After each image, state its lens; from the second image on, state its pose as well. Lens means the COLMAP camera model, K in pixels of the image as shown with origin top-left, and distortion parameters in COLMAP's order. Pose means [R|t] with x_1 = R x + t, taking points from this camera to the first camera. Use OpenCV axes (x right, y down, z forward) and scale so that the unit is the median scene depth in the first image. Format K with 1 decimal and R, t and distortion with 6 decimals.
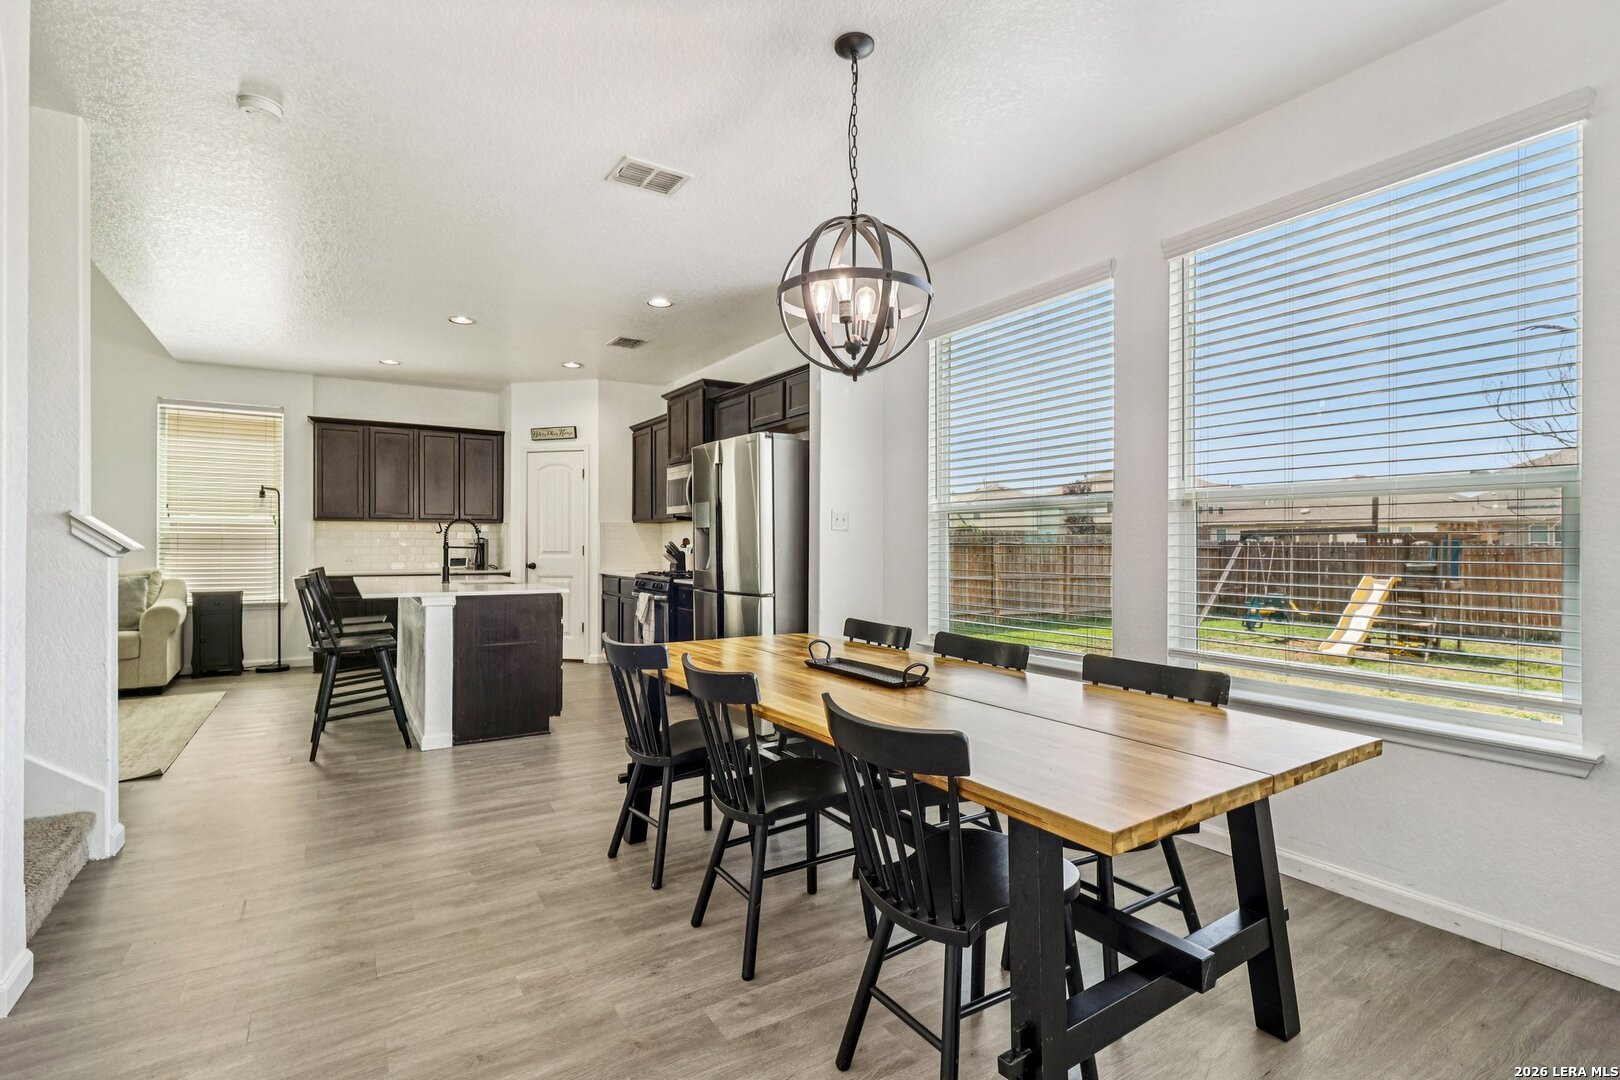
lens RADIAL K [[760.7, 0, 810.0], [0, 760.7, 540.0], [0, 0, 1]] dist [-0.000197, 0.000273]
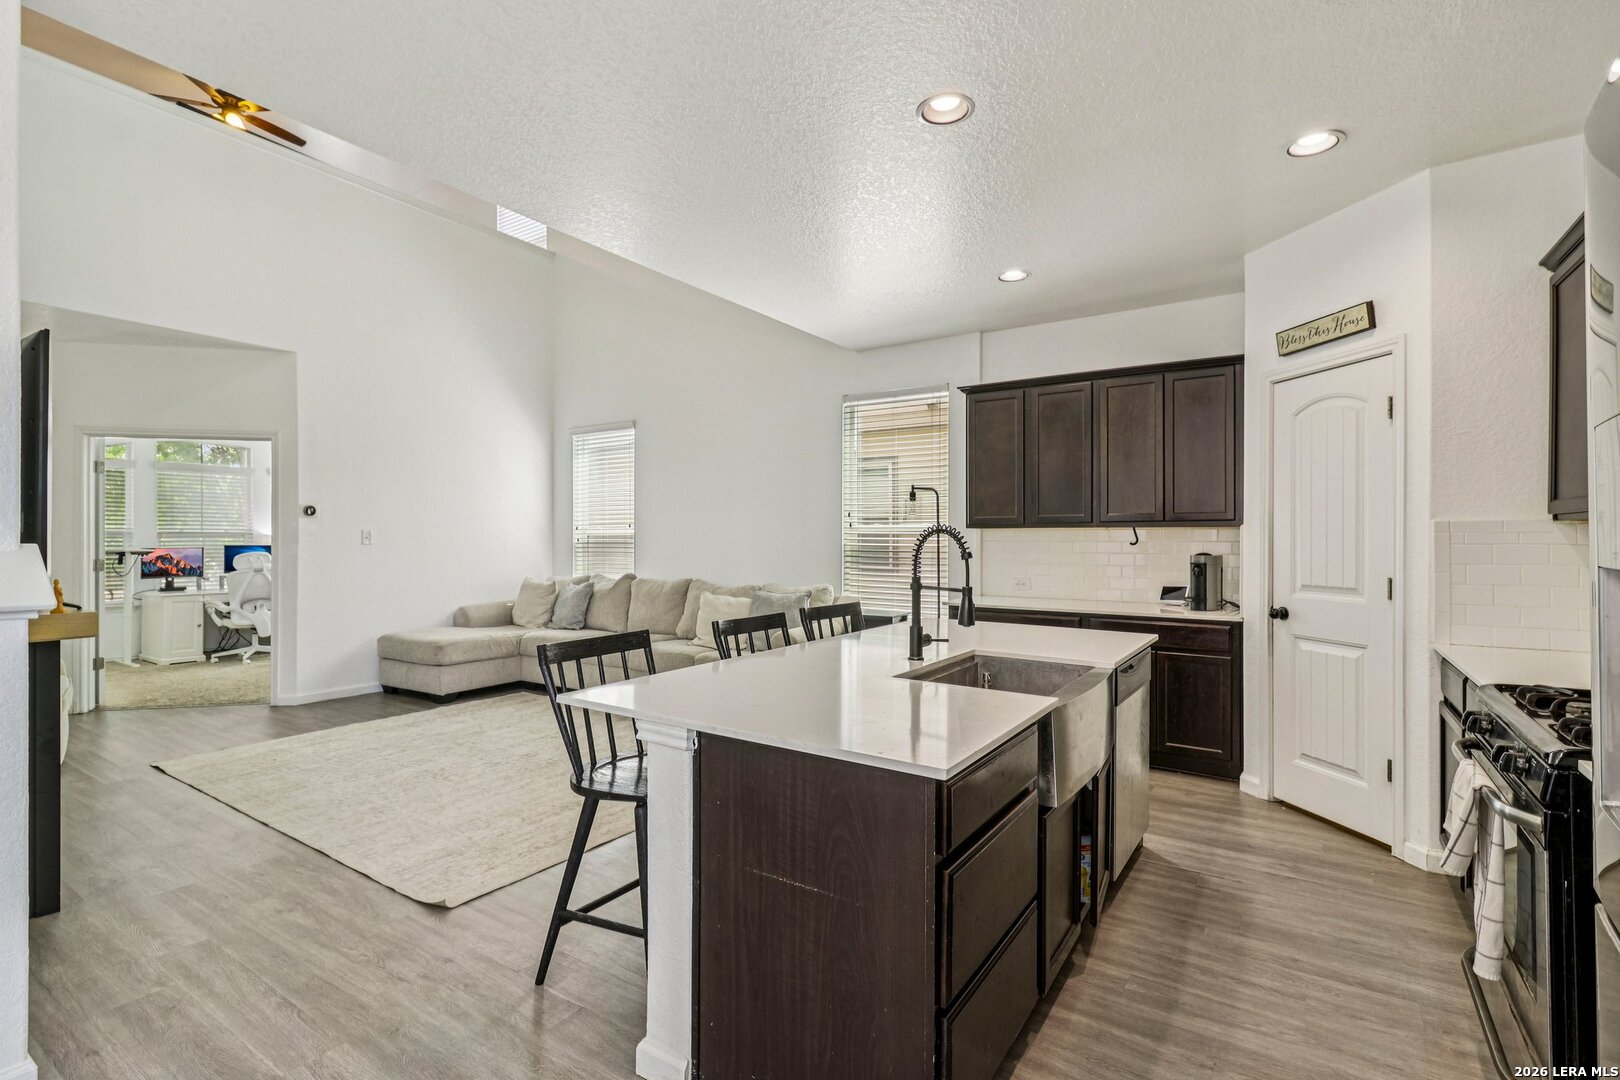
lens RADIAL K [[752.6, 0, 810.0], [0, 752.6, 540.0], [0, 0, 1]] dist [0.001311, 0.000136]
pose [[0.407336, 0.001611, -0.913277, -0.049789], [0.003380, 0.999989, 0.003271, -0.017145], [0.913272, -0.004419, 0.407326, 0.570970]]
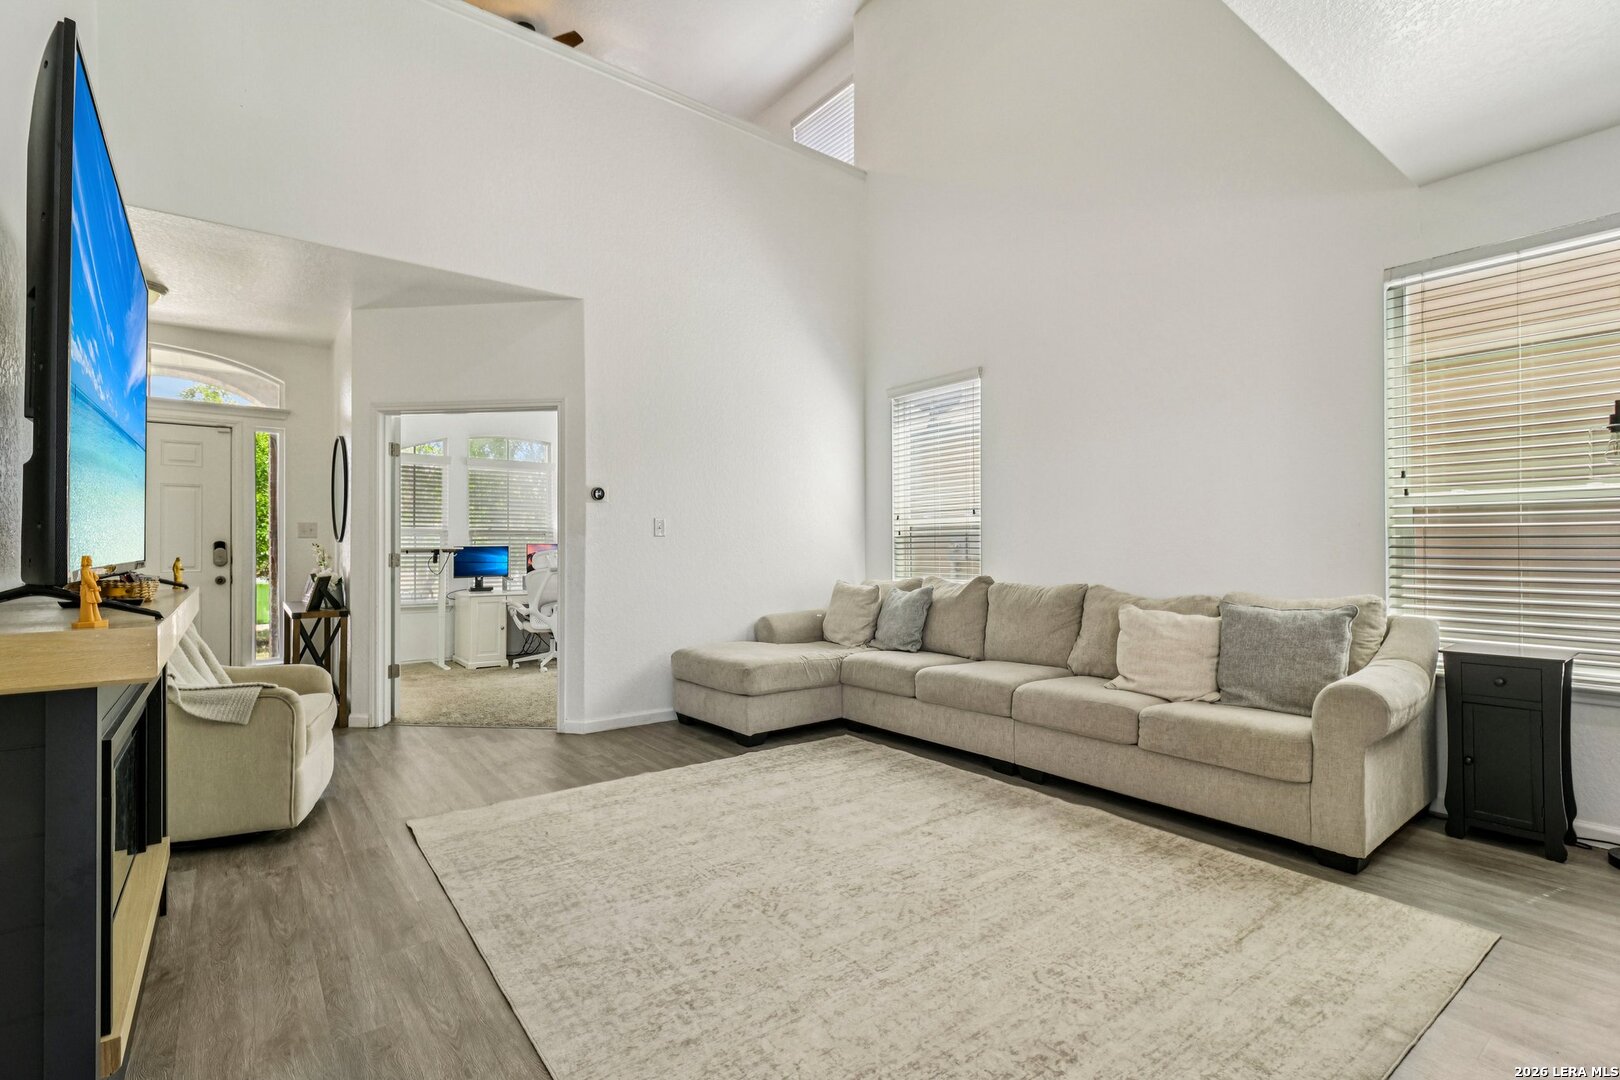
lens RADIAL K [[752.6, 0, 810.0], [0, 752.6, 540.0], [0, 0, 1]] dist [0.001311, 0.000136]
pose [[0.089499, -0.011426, -0.995921, -0.358503], [0.007591, 0.999913, -0.010789, 0.002012], [0.995958, -0.006594, 0.089578, 0.532199]]
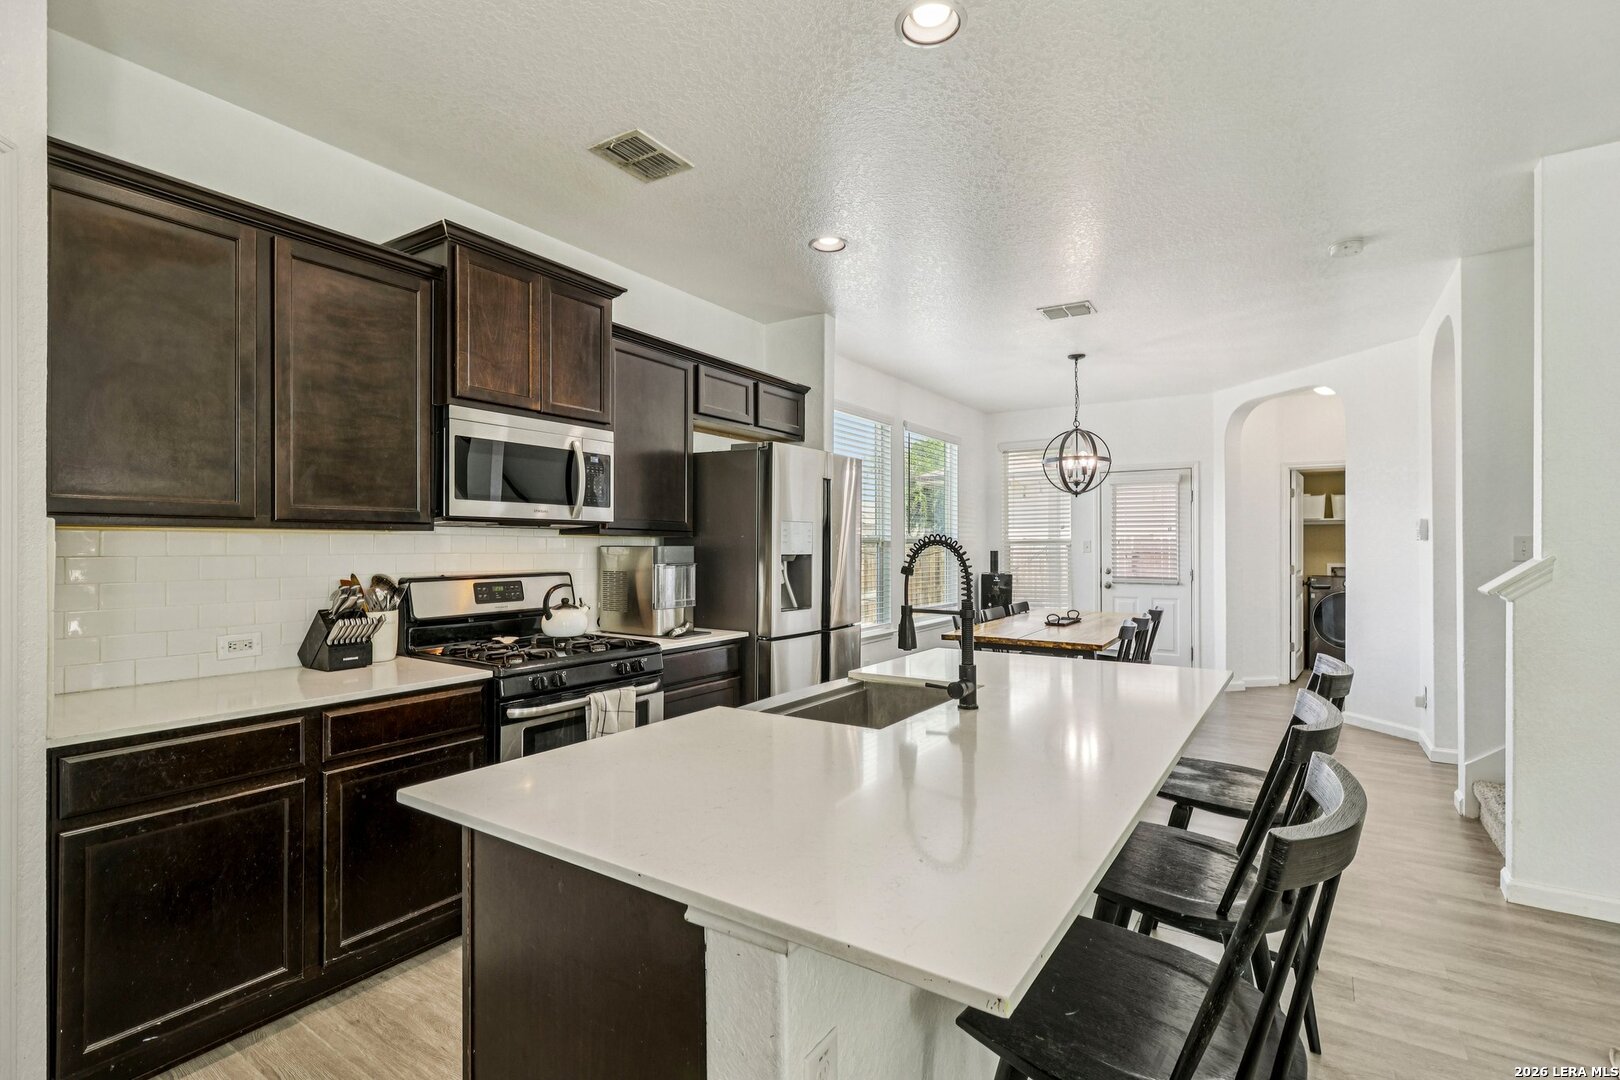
lens RADIAL K [[752.6, 0, 810.0], [0, 752.6, 540.0], [0, 0, 1]] dist [0.001311, 0.000136]
pose [[-0.406108, 0.006719, 0.913800, -0.609722], [-0.007661, 0.999913, -0.010757, -0.017093], [-0.913793, -0.011369, -0.406021, 0.943634]]
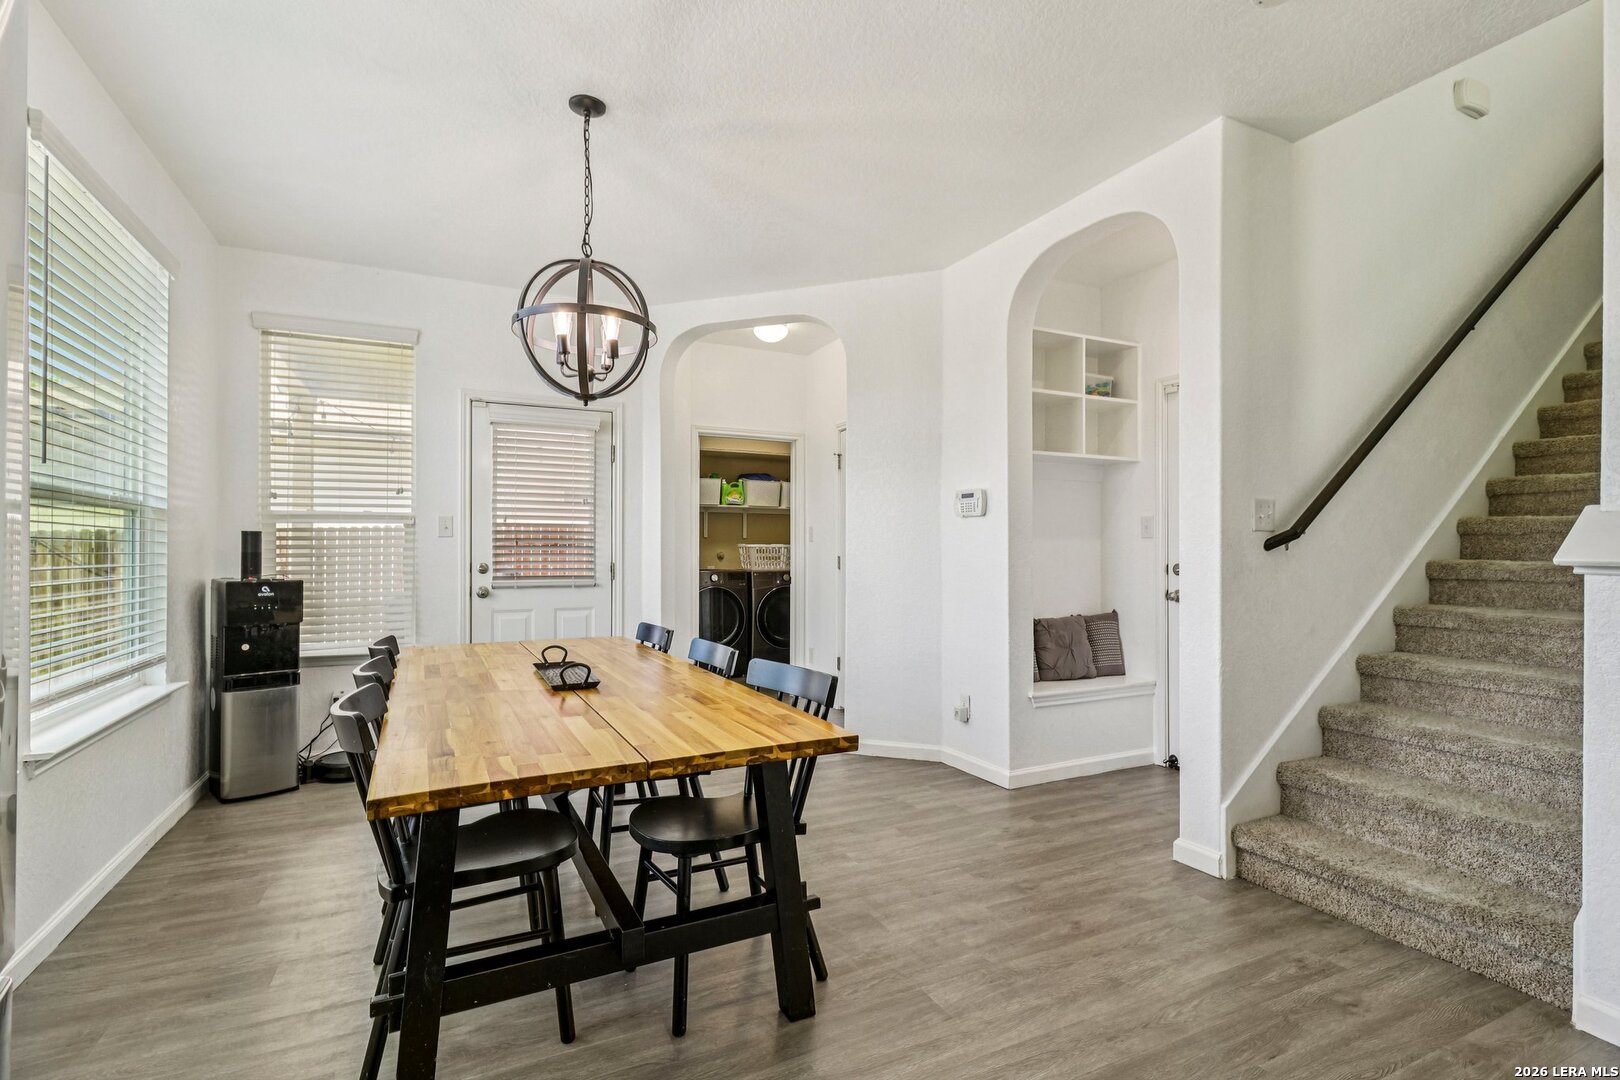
lens RADIAL K [[755.2, 0, 810.8], [0, 755.2, 548.7], [0, 0, 1]] dist [0.002594, 0.000456]
pose [[-0.993653, -0.000395, 0.112489, -0.138636], [-0.001511, 0.999950, -0.009843, 0.001894], [-0.112480, -0.009951, -0.993604, 0.717382]]
